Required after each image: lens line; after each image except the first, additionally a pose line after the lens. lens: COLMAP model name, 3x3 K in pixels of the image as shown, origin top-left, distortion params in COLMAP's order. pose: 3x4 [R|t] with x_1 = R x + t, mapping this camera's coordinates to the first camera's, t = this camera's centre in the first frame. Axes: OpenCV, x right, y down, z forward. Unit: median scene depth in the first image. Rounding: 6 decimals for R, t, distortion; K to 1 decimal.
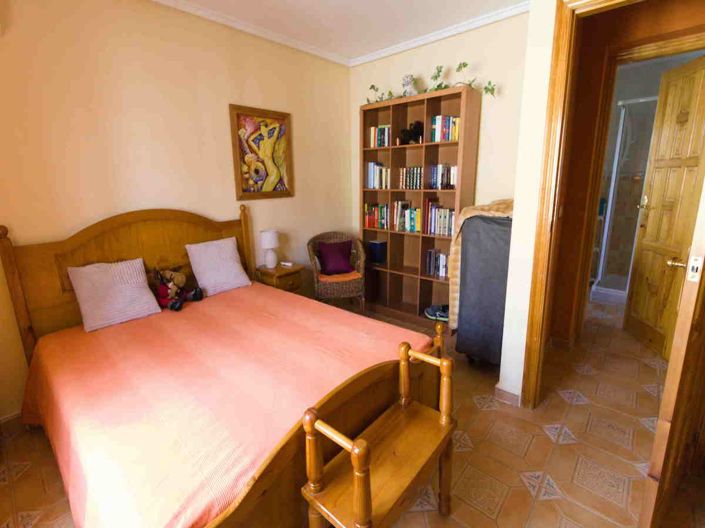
lens RADIAL K [[333.5, 0, 357.9], [0, 333.5, 262.0], [0, 0, 1]] dist [0.002263, -0.000845]
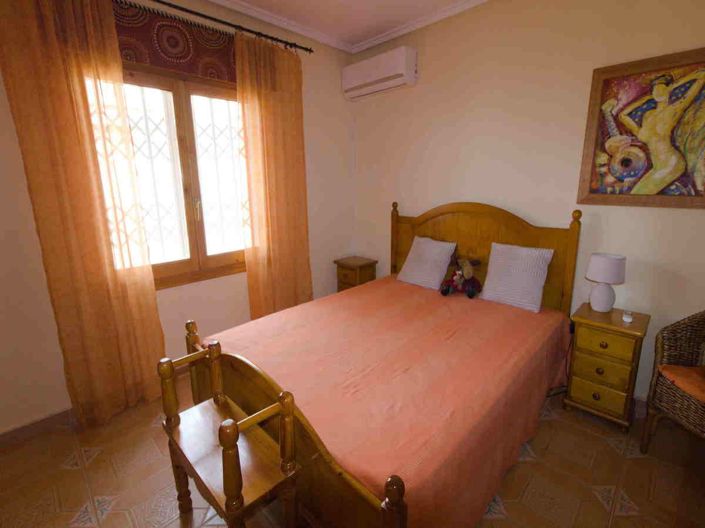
lens RADIAL K [[333.5, 0, 355.9], [0, 333.5, 259.5], [0, 0, 1]] dist [0.002263, -0.000845]
pose [[-0.060963, 0.253795, -0.965335, 0.402603], [-0.237240, 0.935734, 0.260995, -0.144948], [0.969536, 0.244927, 0.003165, 0.553810]]
